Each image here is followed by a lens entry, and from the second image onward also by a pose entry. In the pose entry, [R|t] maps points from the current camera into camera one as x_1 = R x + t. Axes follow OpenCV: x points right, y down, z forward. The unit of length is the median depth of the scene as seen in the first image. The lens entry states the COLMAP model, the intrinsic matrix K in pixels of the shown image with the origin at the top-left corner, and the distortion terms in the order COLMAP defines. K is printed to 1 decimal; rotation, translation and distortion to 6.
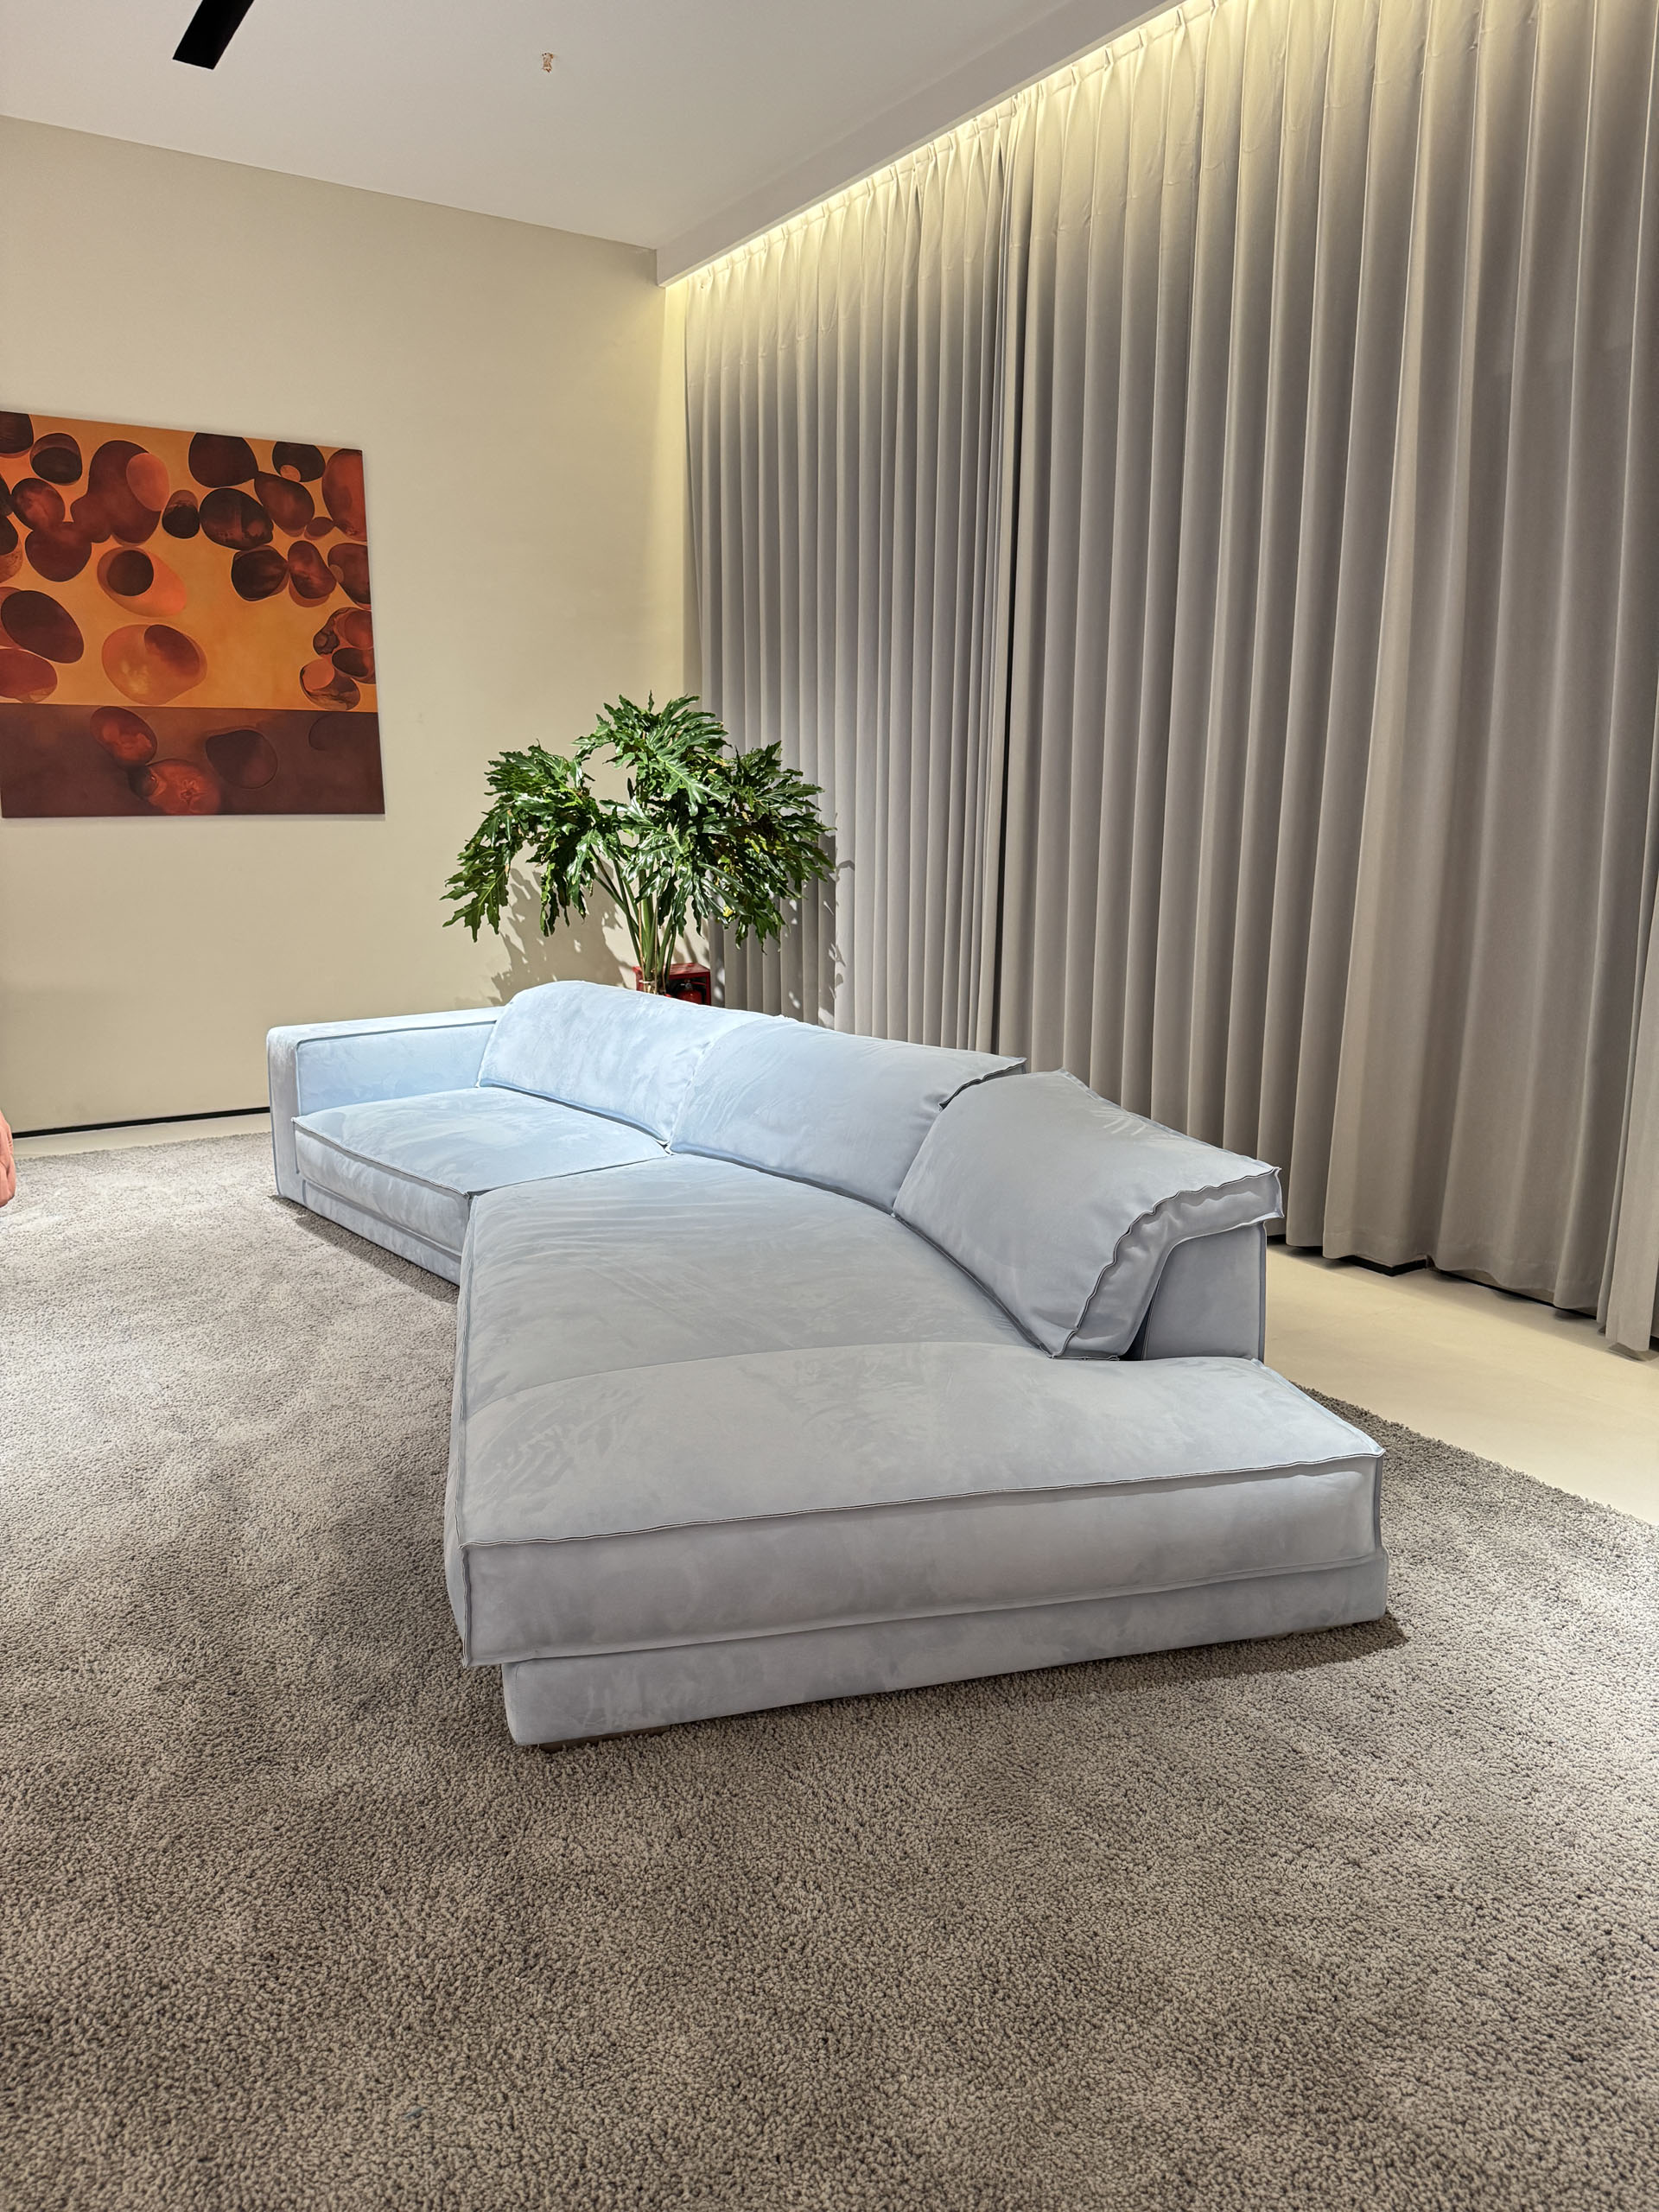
lens RADIAL K [[1520.5, 0, 827.0], [0, 1520.5, 1154.5], [0, 0, 1]] dist [0.000034, 0.001642]
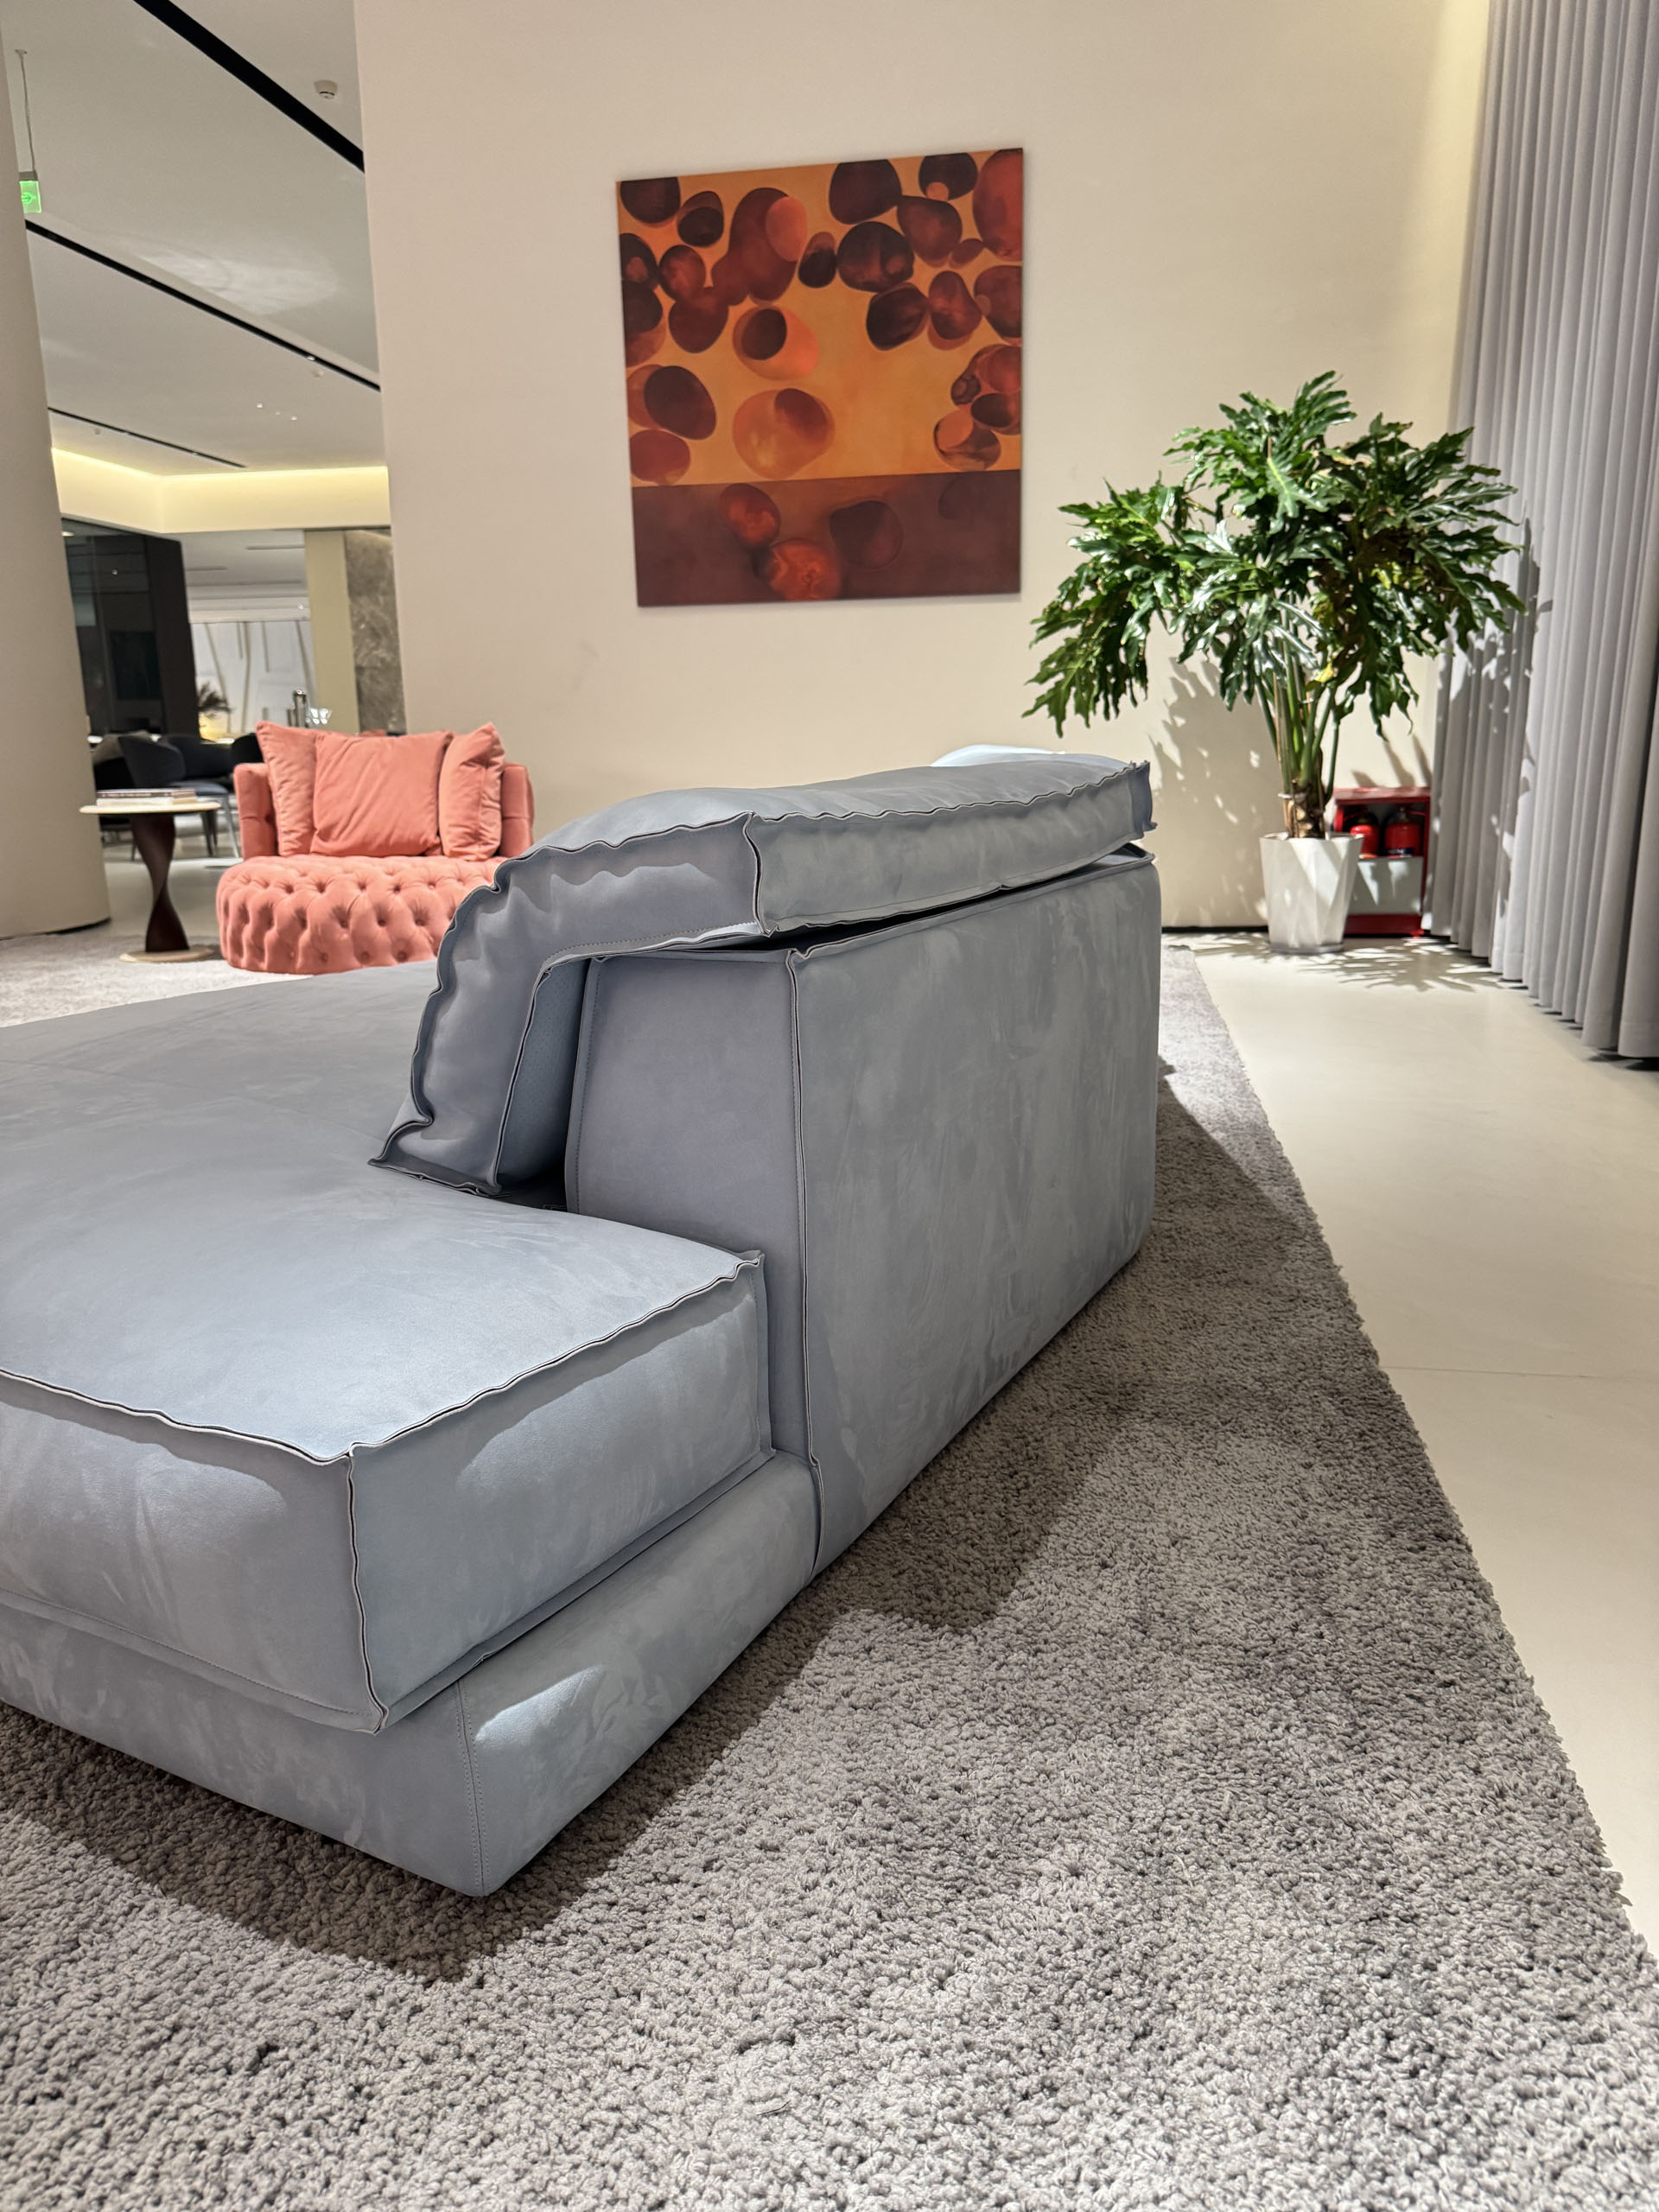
lens RADIAL K [[1560.7, 0, 832.9], [0, 1560.7, 1068.0], [0, 0, 1]] dist [0.062965, -0.084613]
pose [[0.749036, 0.126923, -0.650258, 0.250217], [-0.139799, 0.989658, 0.032134, 0.025832], [0.647612, 0.066836, 0.759034, 0.310538]]
